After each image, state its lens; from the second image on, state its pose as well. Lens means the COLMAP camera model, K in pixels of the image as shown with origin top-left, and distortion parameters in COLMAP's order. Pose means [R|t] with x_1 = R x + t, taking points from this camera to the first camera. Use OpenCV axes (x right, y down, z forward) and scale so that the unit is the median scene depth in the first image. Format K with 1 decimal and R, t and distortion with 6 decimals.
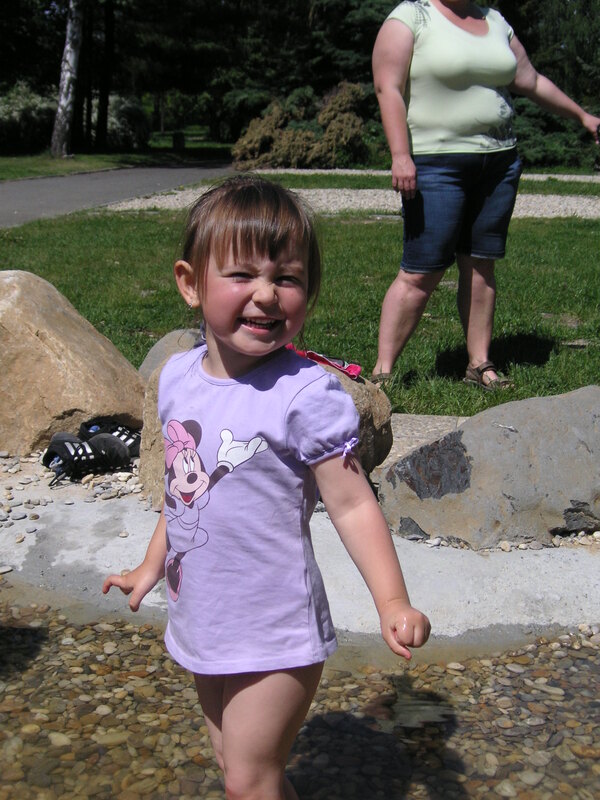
lens RADIAL K [[1269.5, 0, 285.3], [0, 1269.5, 403.1], [0, 0, 1]] dist [-0.085510, -0.364388]
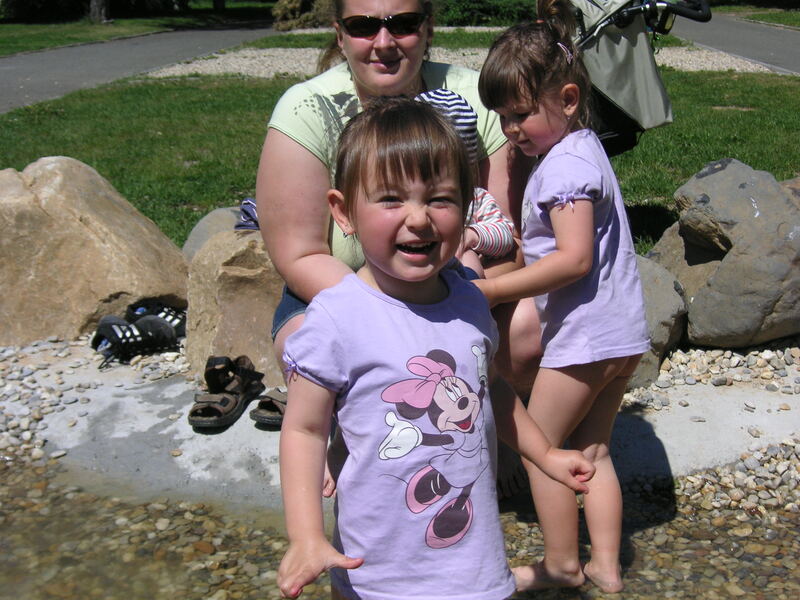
lens RADIAL K [[1269.5, 0, 413.5], [0, 1269.5, 303.3], [0, 0, 1]] dist [-0.085510, -0.364388]
pose [[0.997532, -0.037819, 0.059164, 0.008017], [0.035744, 0.998722, 0.035745, -0.012885], [-0.060440, -0.033542, 0.997608, -0.028307]]
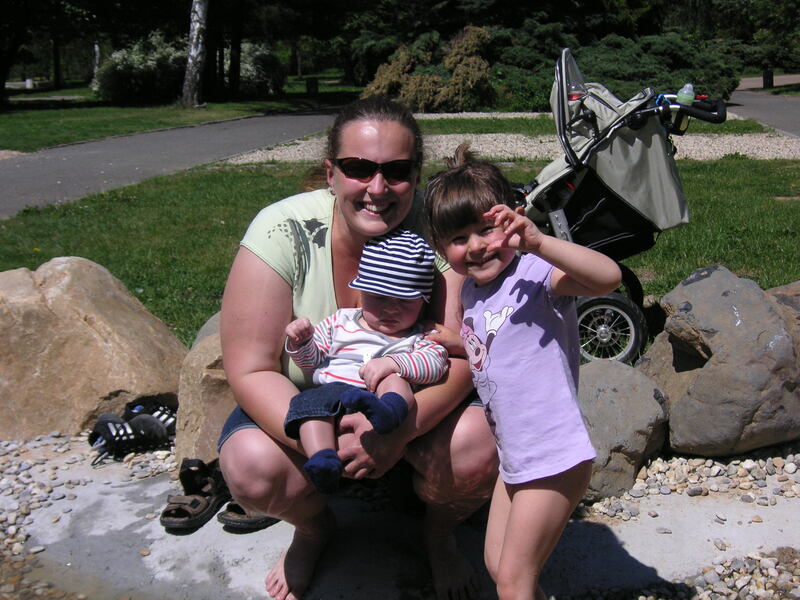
lens RADIAL K [[1269.5, 0, 413.5], [0, 1269.5, 303.3], [0, 0, 1]] dist [-0.085510, -0.364388]
pose [[0.999589, -0.025054, -0.013968, 0.086167], [0.024624, 0.999241, -0.030191, -0.027202], [0.014714, 0.029835, 0.999447, -0.043788]]
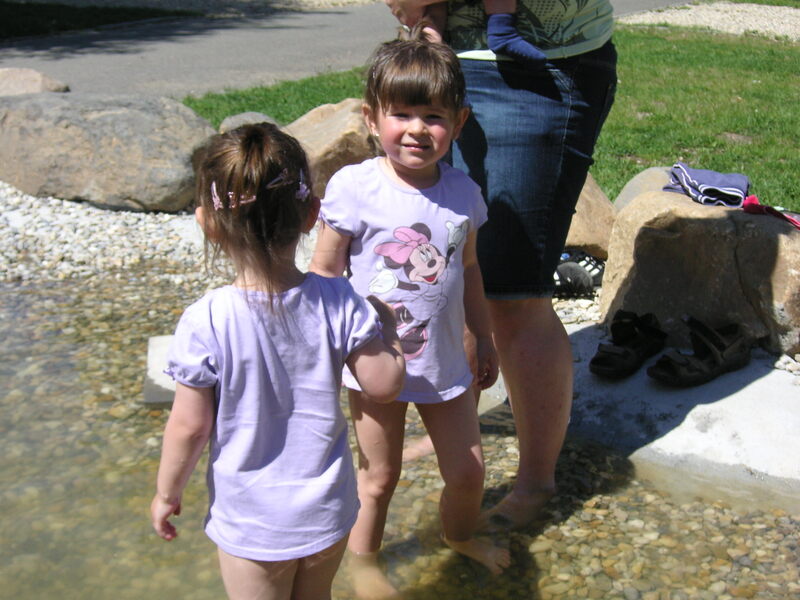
lens RADIAL K [[1267.2, 0, 413.5], [0, 1267.2, 301.5], [0, 0, 1]] dist [-0.086574, -0.356670]
pose [[0.954290, 0.103127, -0.280527, 0.030113], [-0.082078, 0.992925, 0.085807, -0.021381], [0.287392, -0.058860, 0.956003, -0.062819]]
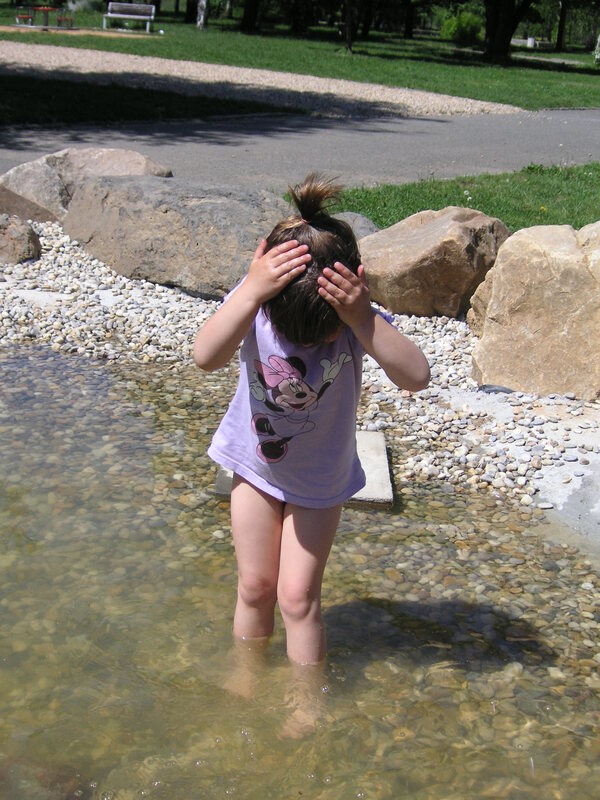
lens RADIAL K [[1269.5, 0, 285.3], [0, 1269.5, 403.1], [0, 0, 1]] dist [-0.085510, -0.364388]
pose [[0.881113, 0.194054, -0.431257, 0.021007], [-0.166035, 0.980819, 0.102111, -0.019670], [0.442800, -0.018368, 0.896432, -0.044572]]
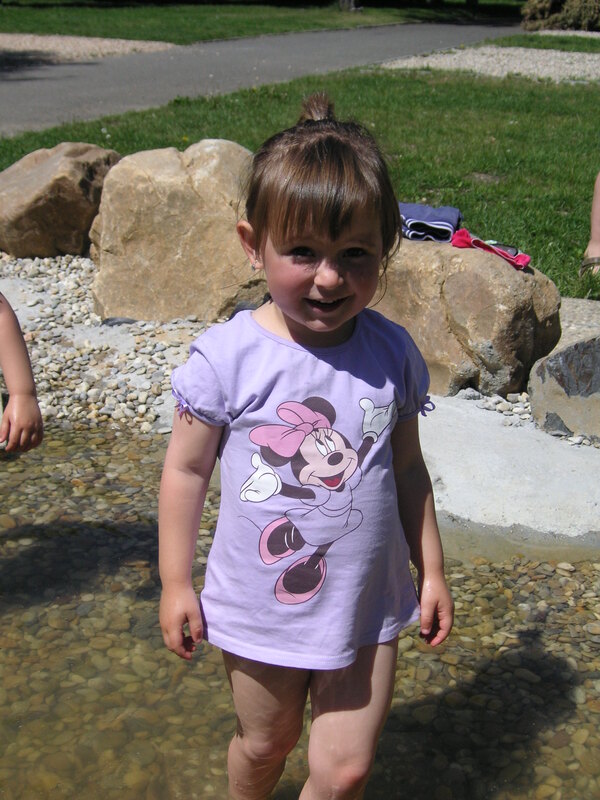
lens RADIAL K [[1269.5, 0, 285.3], [0, 1269.5, 403.1], [0, 0, 1]] dist [-0.085510, -0.364388]
pose [[0.973801, 0.082549, -0.211888, 0.074014], [-0.058388, 0.991312, 0.117864, -0.016589], [0.219777, -0.102404, 0.970161, -0.008217]]
